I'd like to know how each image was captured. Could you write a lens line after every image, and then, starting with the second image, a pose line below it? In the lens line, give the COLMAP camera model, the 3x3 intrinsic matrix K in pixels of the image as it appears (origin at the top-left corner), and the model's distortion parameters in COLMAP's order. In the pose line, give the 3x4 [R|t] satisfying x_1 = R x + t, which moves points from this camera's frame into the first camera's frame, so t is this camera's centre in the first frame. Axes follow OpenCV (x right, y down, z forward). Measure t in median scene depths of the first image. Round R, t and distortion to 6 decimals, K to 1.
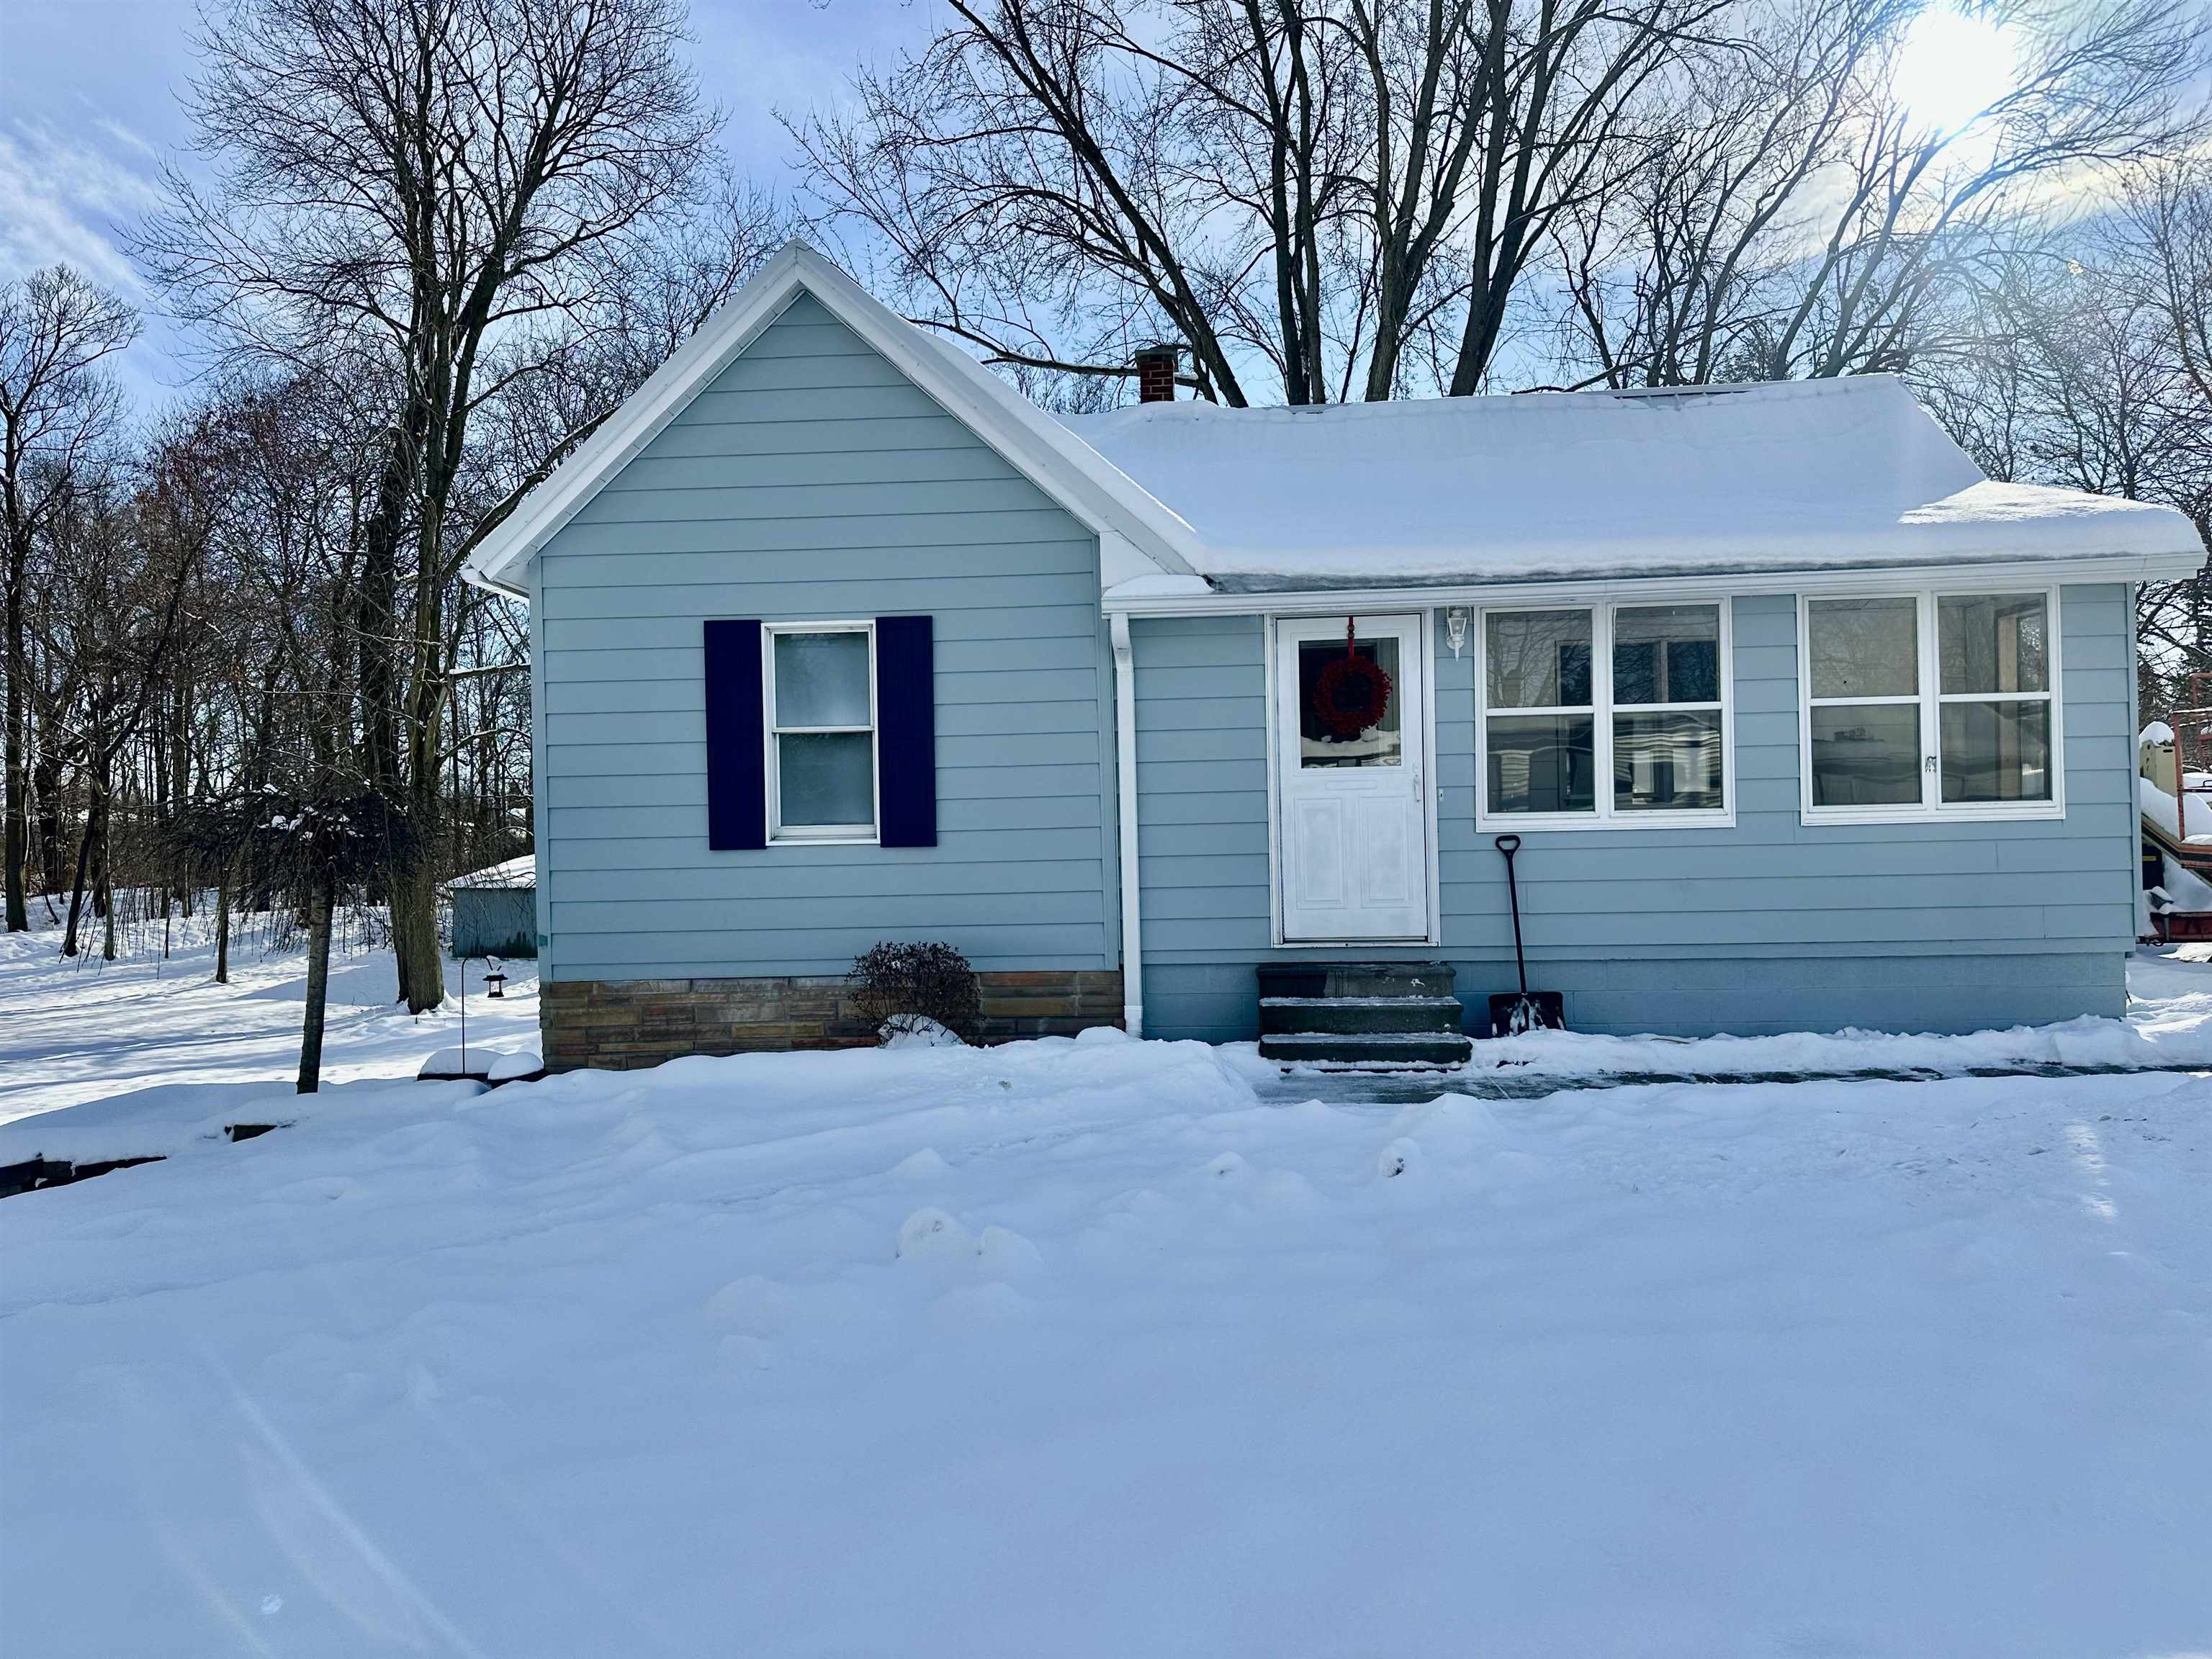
lens RADIAL K [[1552.1, 0, 1105.9], [0, 1552.1, 826.8], [0, 0, 1]] dist [0.067391, -0.082754]
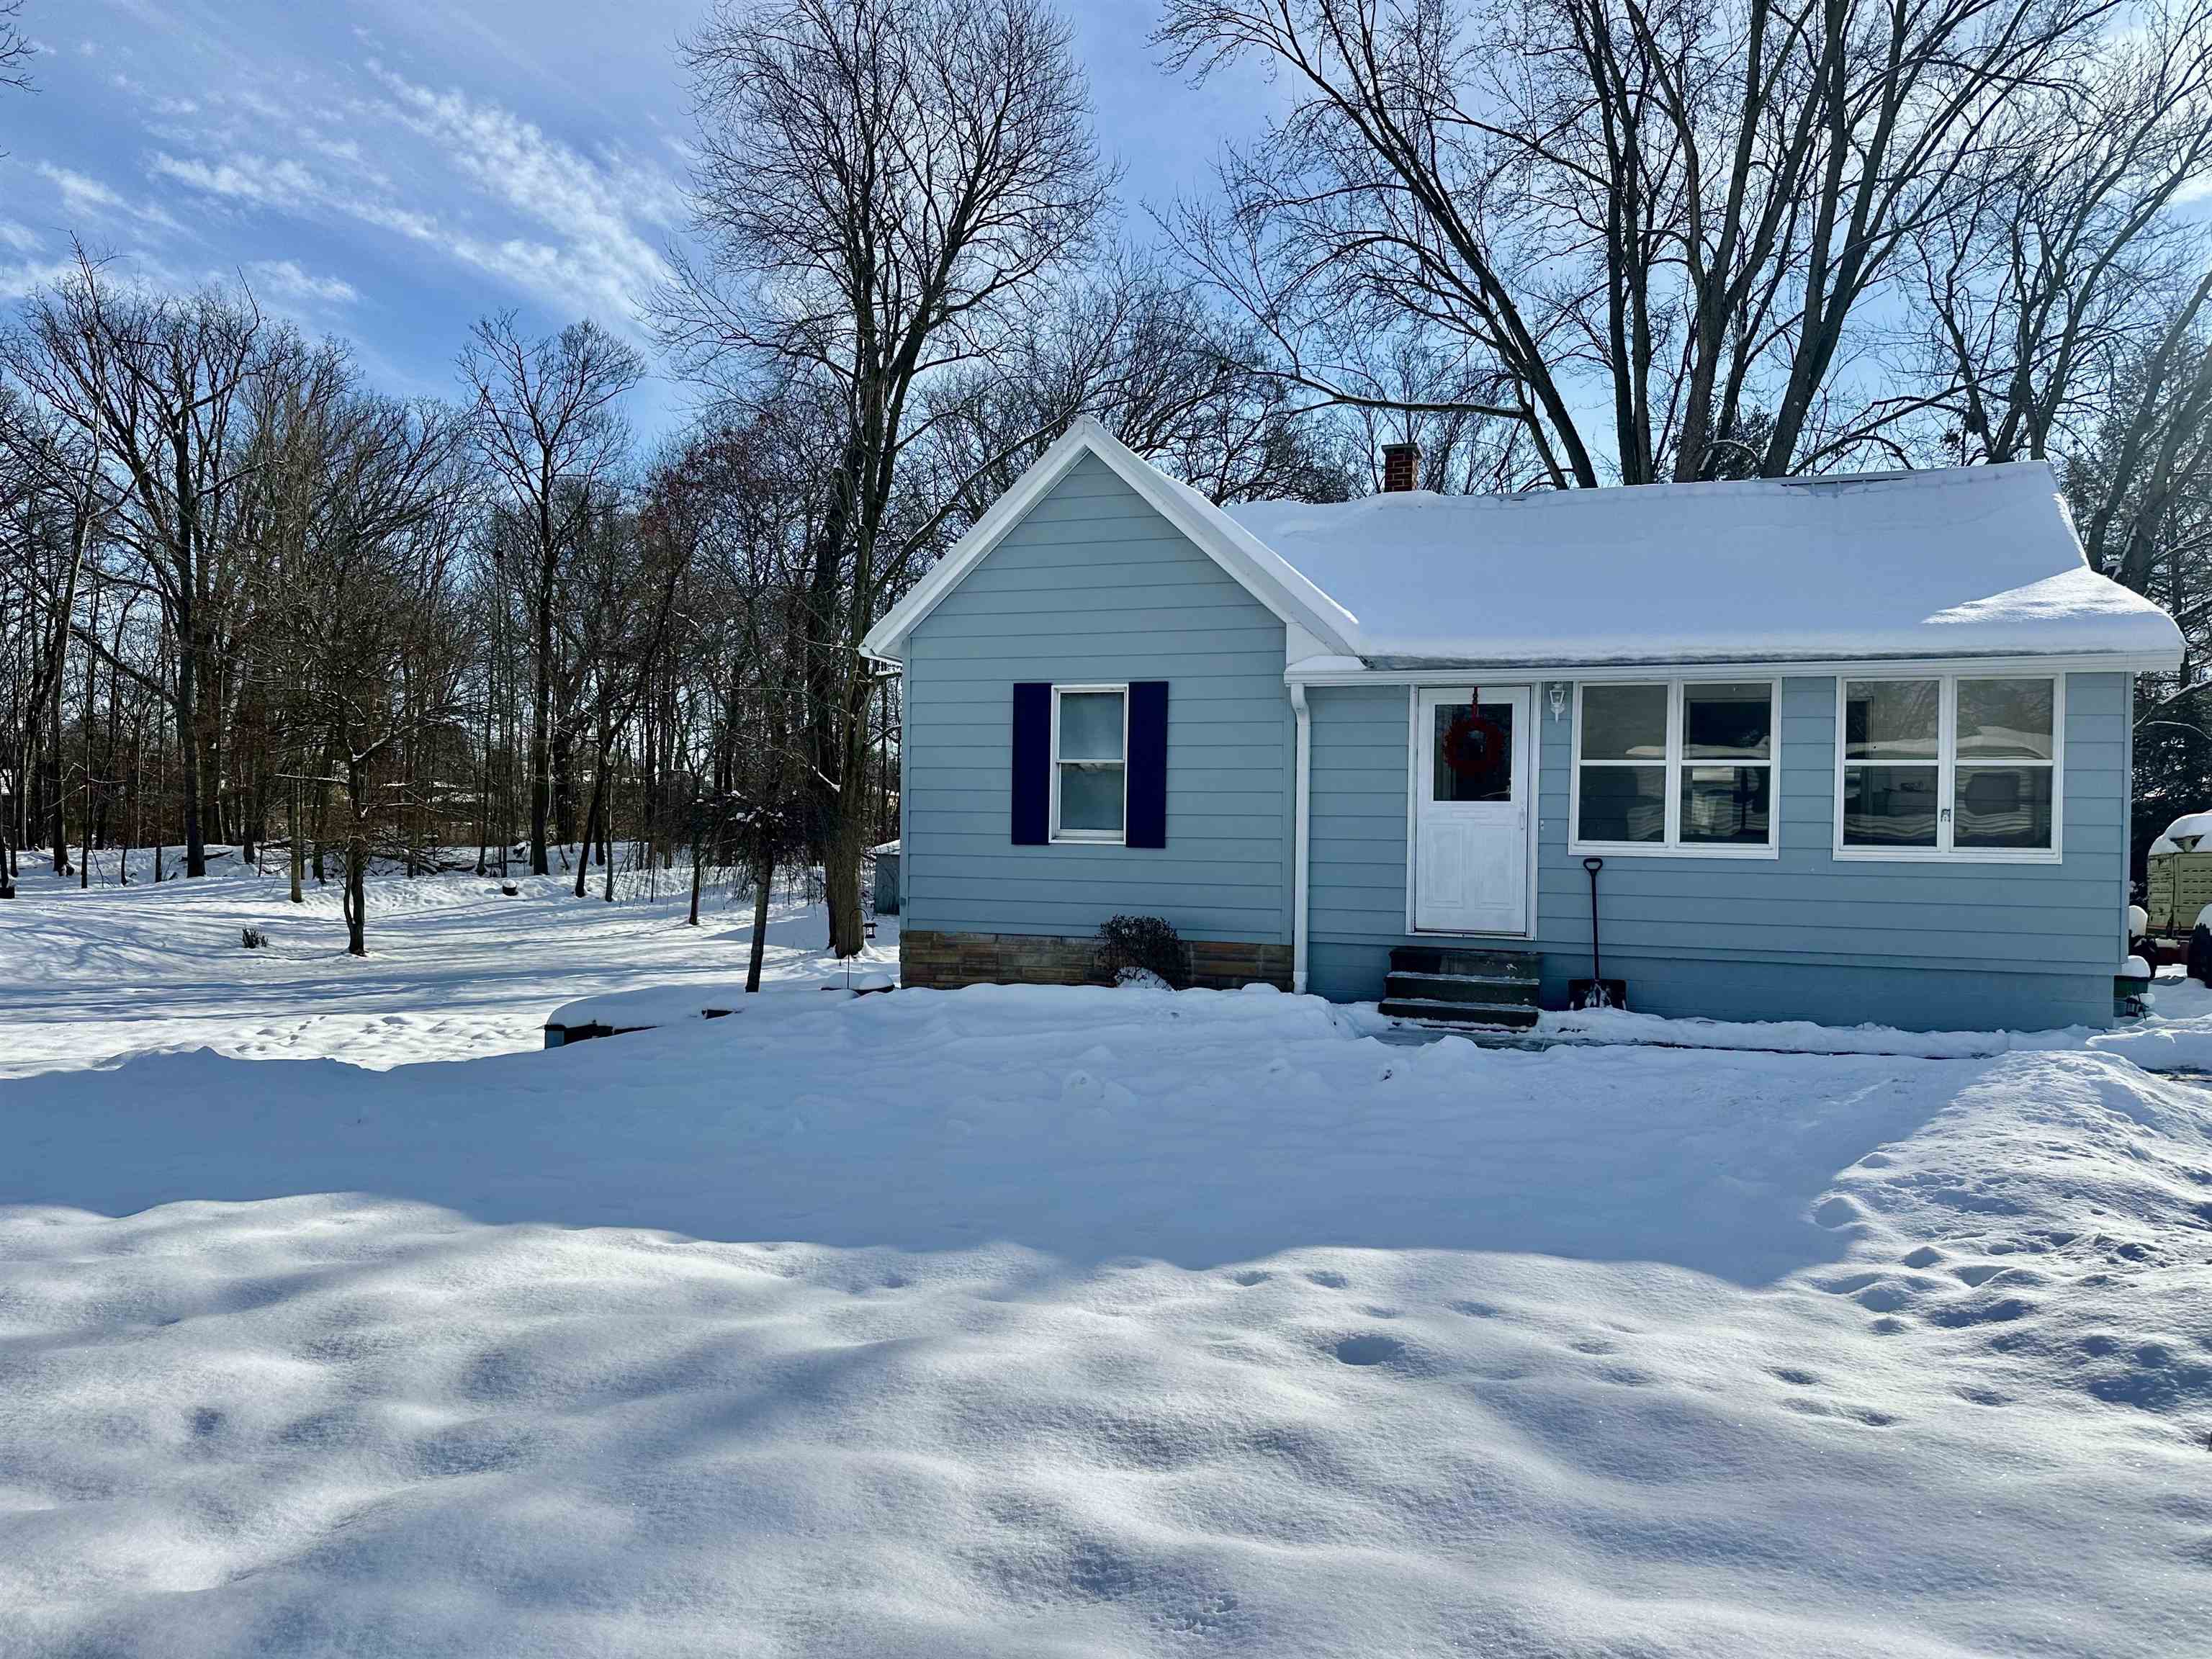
lens RADIAL K [[1552.1, 0, 1098.0], [0, 1552.1, 831.3], [0, 0, 1]] dist [0.067391, -0.082754]
pose [[0.966238, 0.037917, -0.254845, 0.184086], [-0.034336, 0.999239, 0.018488, -0.025923], [0.255353, -0.009114, 0.966805, -0.351173]]
